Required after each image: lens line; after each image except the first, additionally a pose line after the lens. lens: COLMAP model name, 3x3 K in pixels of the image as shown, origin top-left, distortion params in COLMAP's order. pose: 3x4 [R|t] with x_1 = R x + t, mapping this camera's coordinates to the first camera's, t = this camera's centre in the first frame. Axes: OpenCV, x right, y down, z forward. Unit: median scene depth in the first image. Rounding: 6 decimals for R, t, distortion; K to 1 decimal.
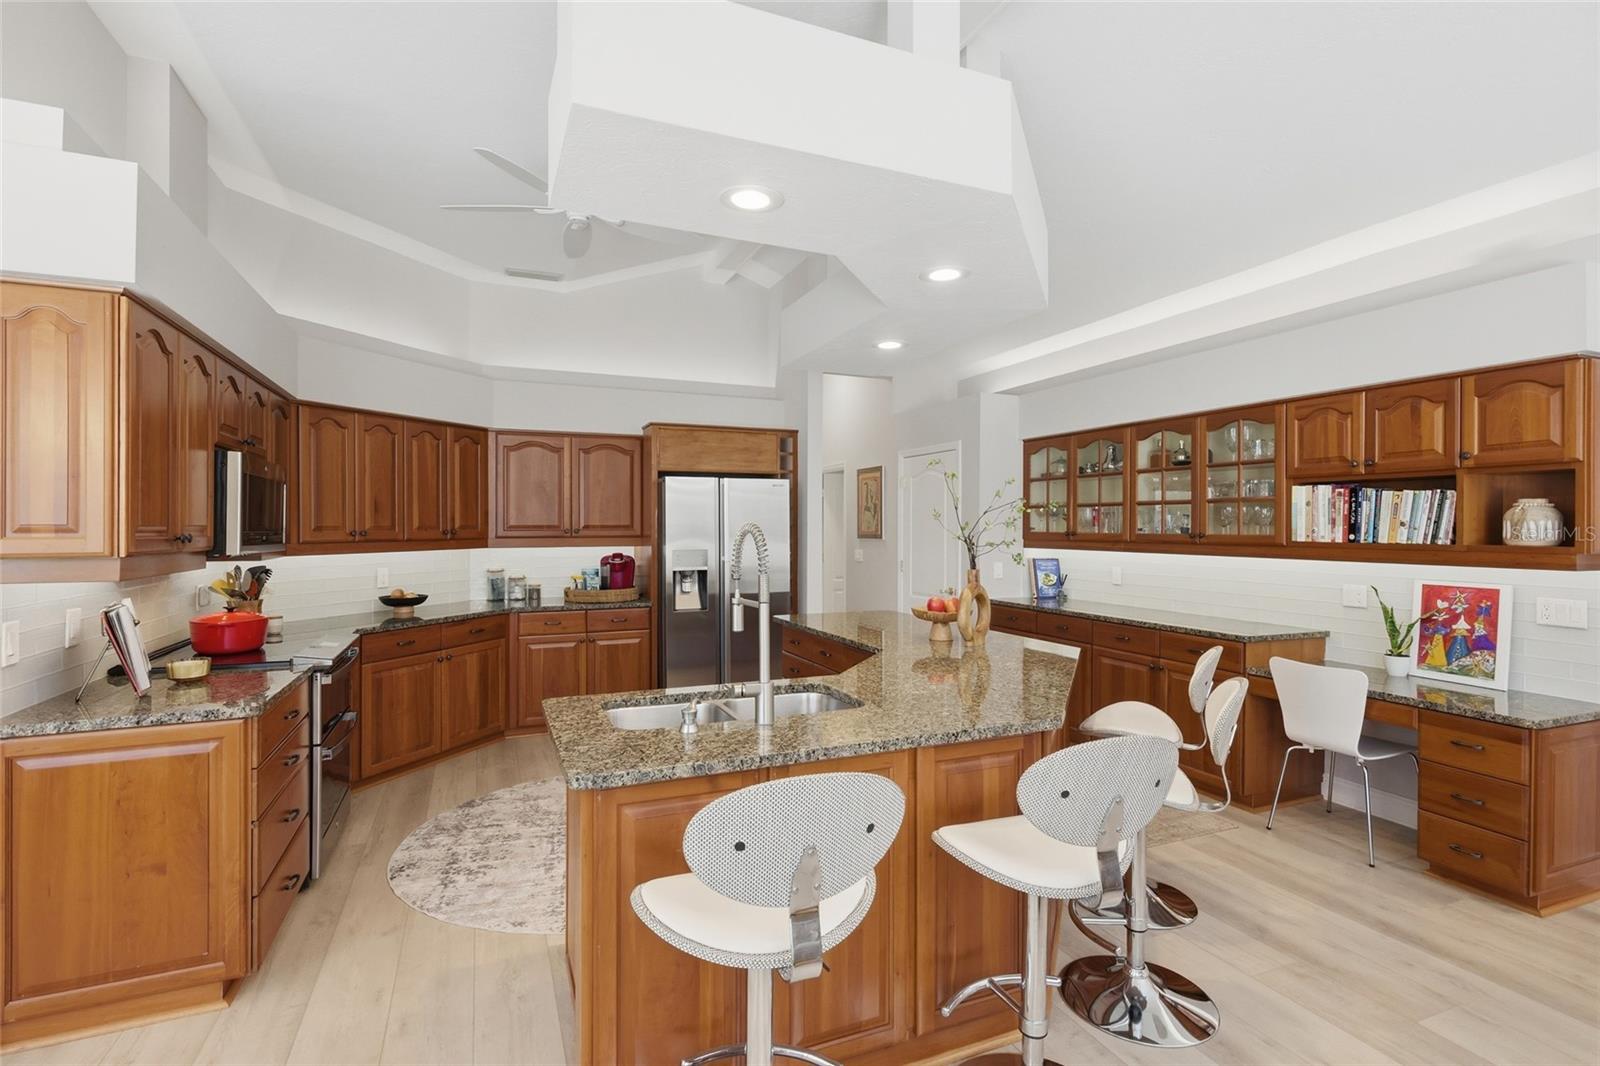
lens RADIAL K [[761.0, 0, 802.9], [0, 761.0, 530.0], [0, 0, 1]] dist [0.001591, 0.000114]
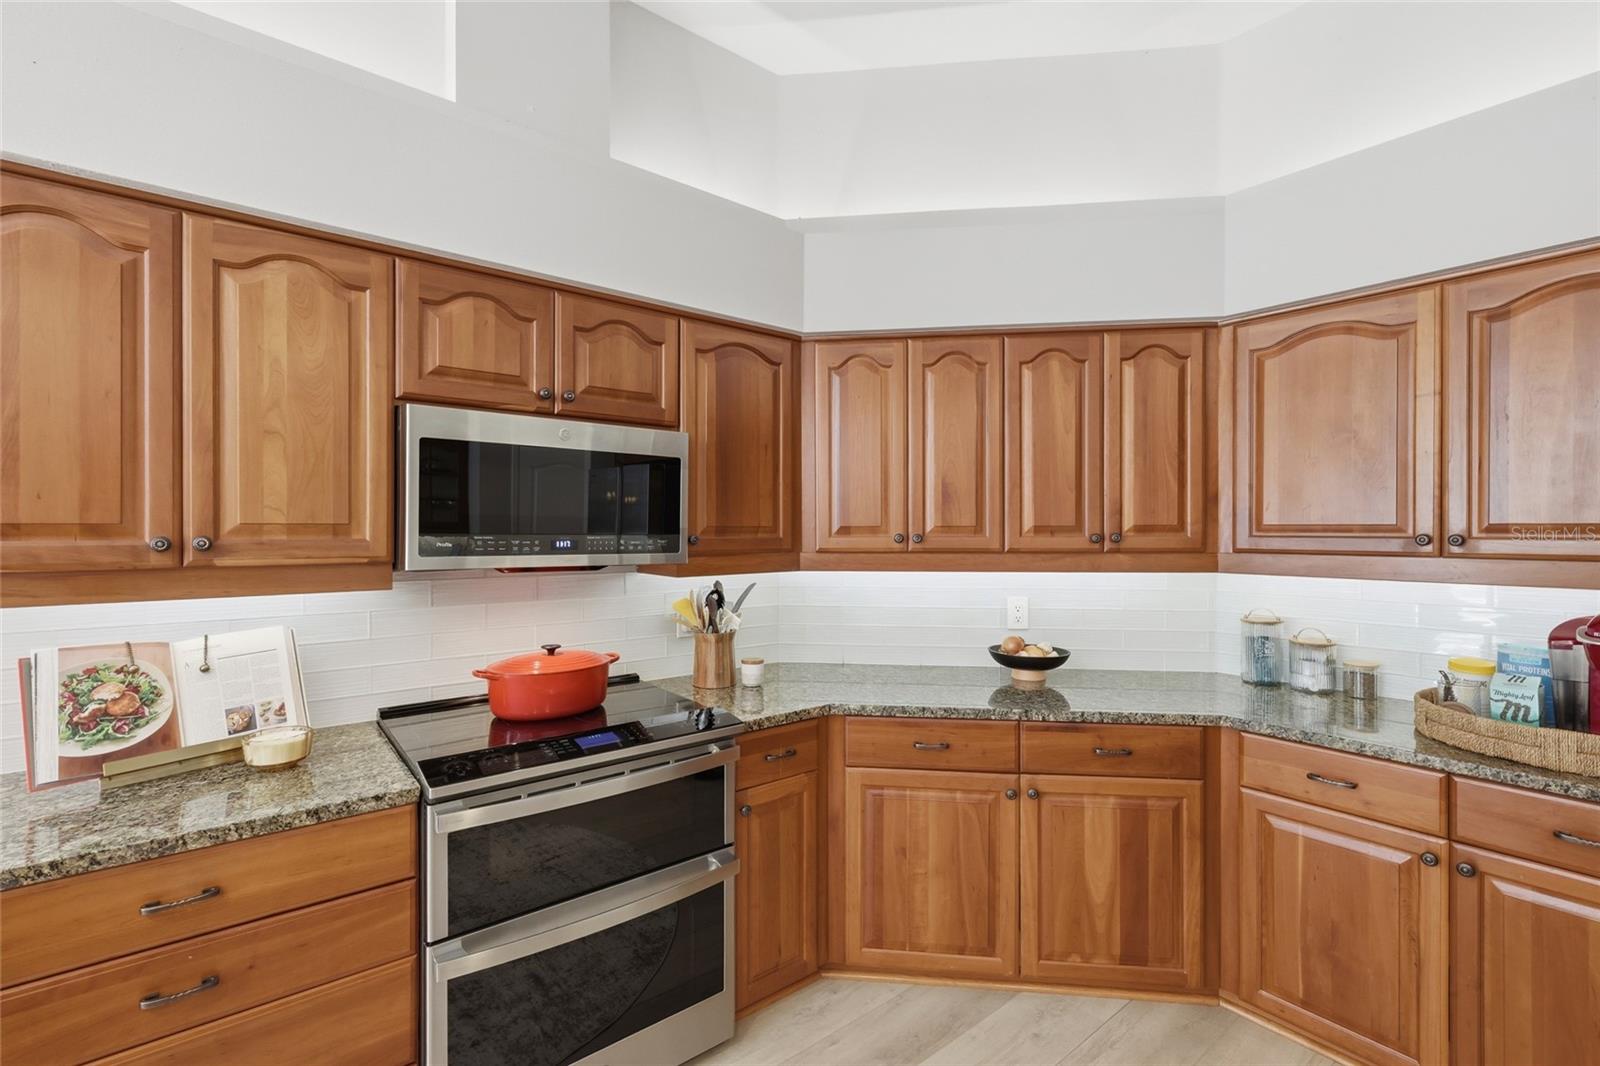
lens RADIAL K [[712.2, 0, 808.3], [0, 712.2, 528.6], [0, 0, 1]] dist [0.000565, 0.000892]
pose [[0.261142, 0.003379, -0.965295, -0.051371], [-0.006255, 0.999979, 0.001808, -0.003212], [0.965280, 0.005565, 0.261157, 0.640698]]
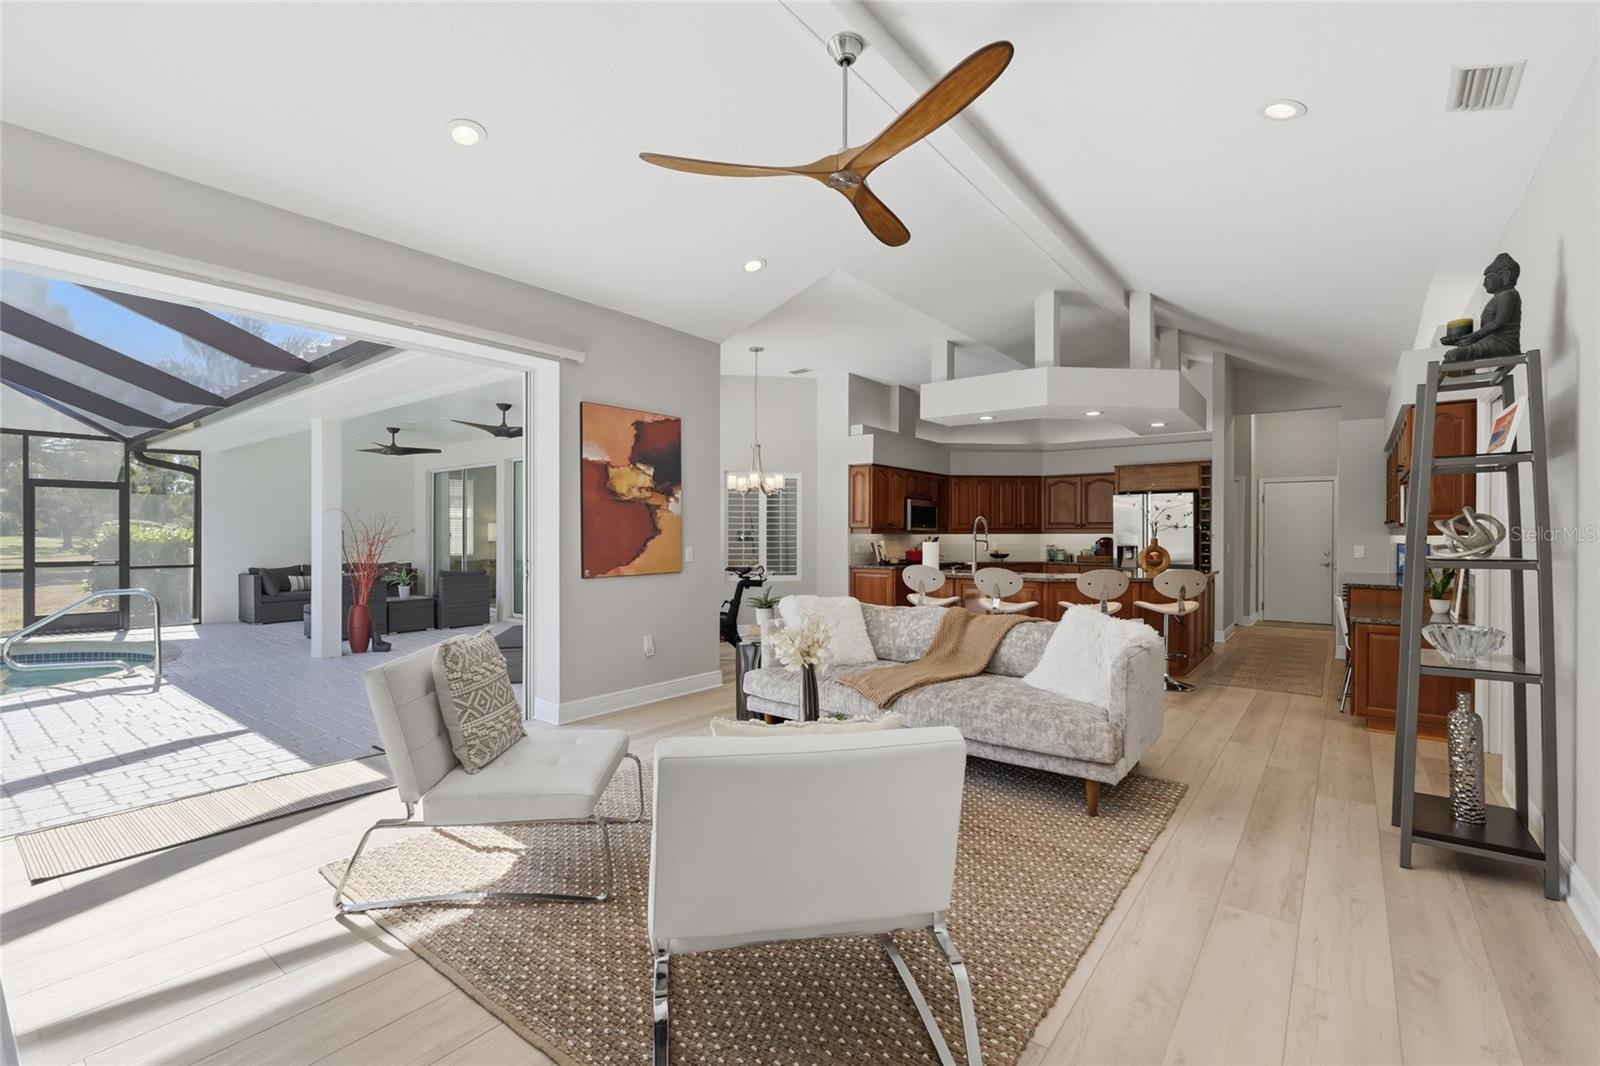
lens RADIAL K [[712.2, 0, 798.2], [0, 712.2, 532.7], [0, 0, 1]] dist [0.000565, 0.000892]
pose [[0.467964, 0.000221, -0.883748, 0.997521], [-0.007394, 0.999966, -0.003665, 0.033345], [0.883717, 0.008250, 0.467949, -0.496445]]
